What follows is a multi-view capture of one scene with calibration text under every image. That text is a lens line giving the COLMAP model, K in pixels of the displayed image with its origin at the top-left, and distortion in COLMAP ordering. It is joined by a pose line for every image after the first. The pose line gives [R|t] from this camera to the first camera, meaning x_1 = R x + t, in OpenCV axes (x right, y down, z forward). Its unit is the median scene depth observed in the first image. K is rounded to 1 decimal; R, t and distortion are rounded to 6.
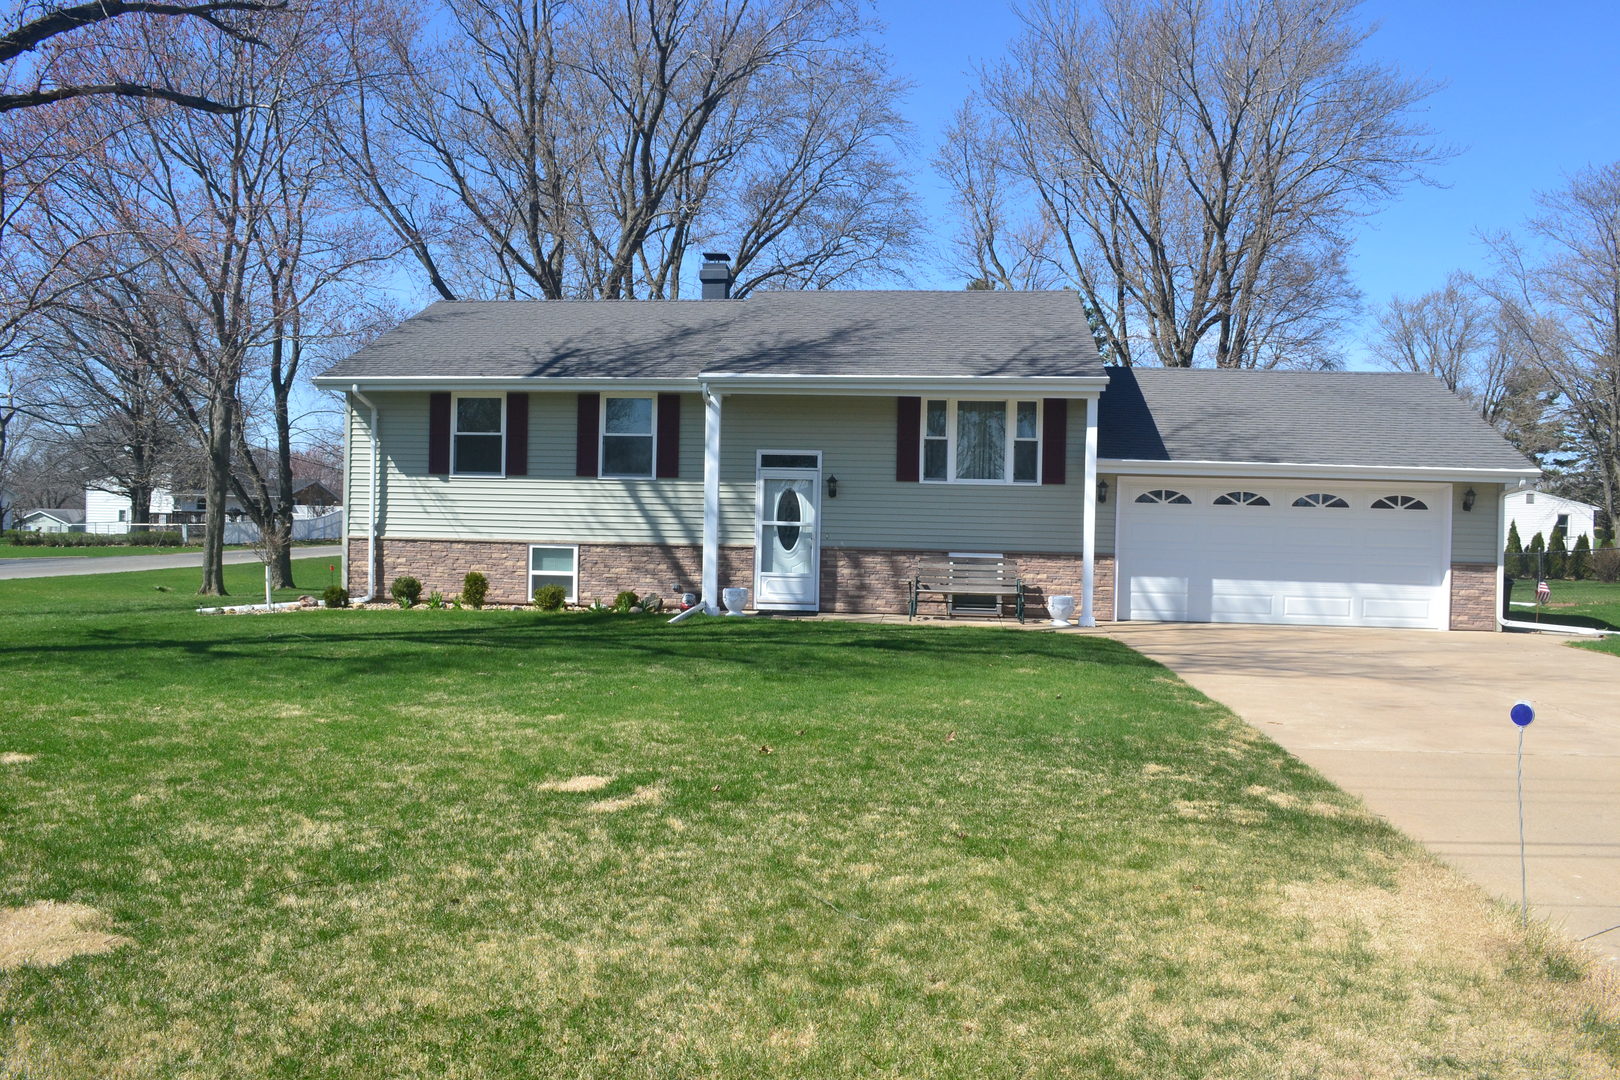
lens RADIAL K [[1281.9, 0, 809.2], [0, 1281.9, 530.9], [0, 0, 1]] dist [-0.034404, -0.004950]
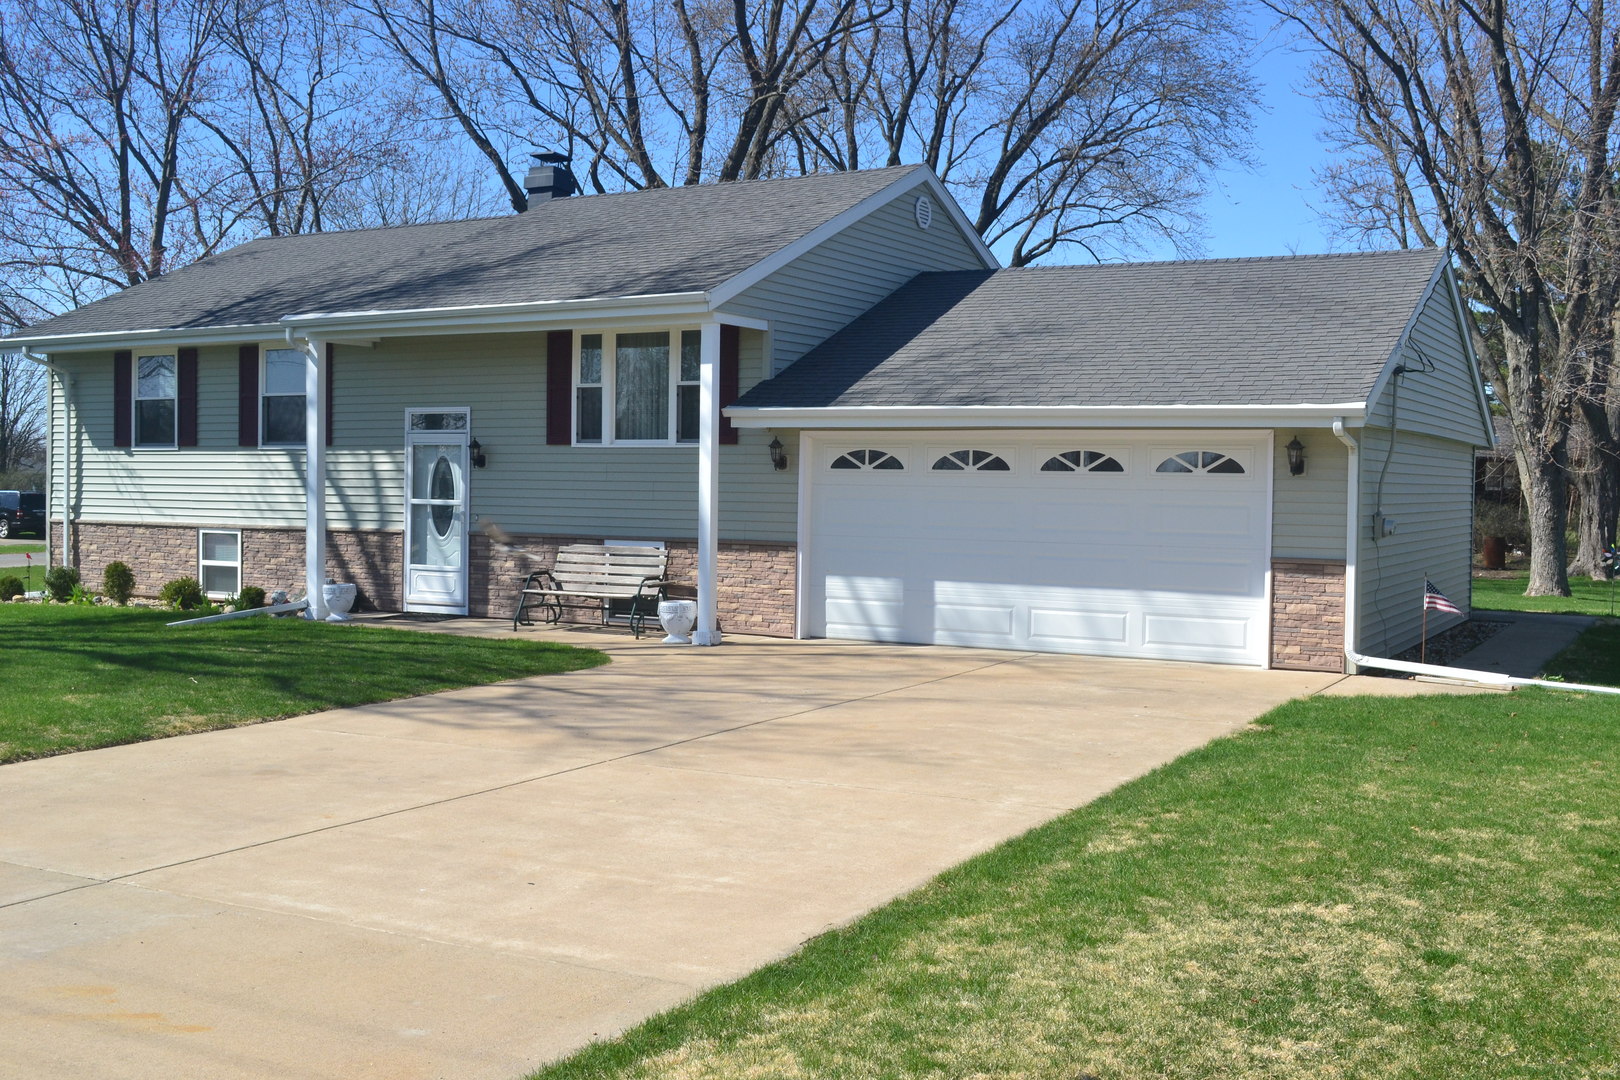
lens RADIAL K [[1675.5, 0, 807.3], [0, 1675.5, 545.4], [0, 0, 1]] dist [-0.010504, 0.000000]
pose [[0.915810, 0.005065, -0.401580, 0.593495], [-0.000418, 0.999932, 0.011659, 0.008567], [0.401611, -0.010510, 0.915750, 0.162463]]
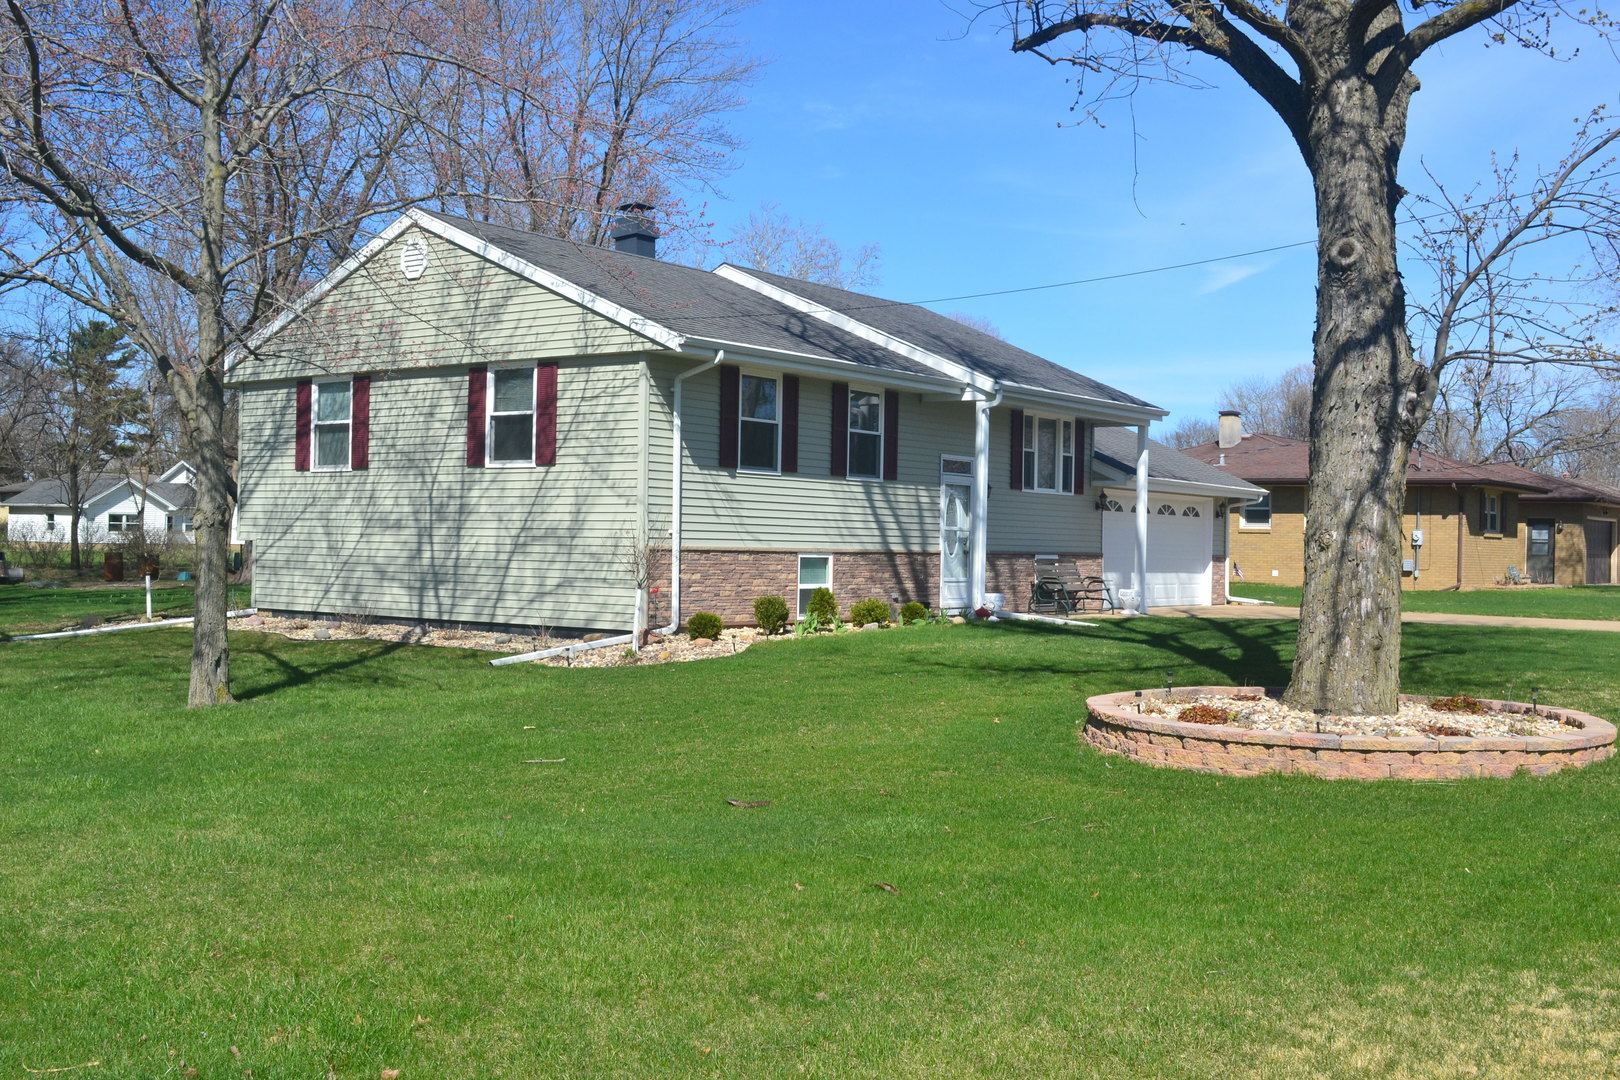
lens RADIAL K [[1675.5, 0, 809.7], [0, 1675.5, 538.2], [0, 0, 1]] dist [-0.010504, 0.000000]
pose [[0.495282, -0.008284, 0.868693, -1.208890], [-0.004308, 0.999919, 0.011991, -0.013492], [-0.868721, -0.009681, 0.495206, 0.447167]]
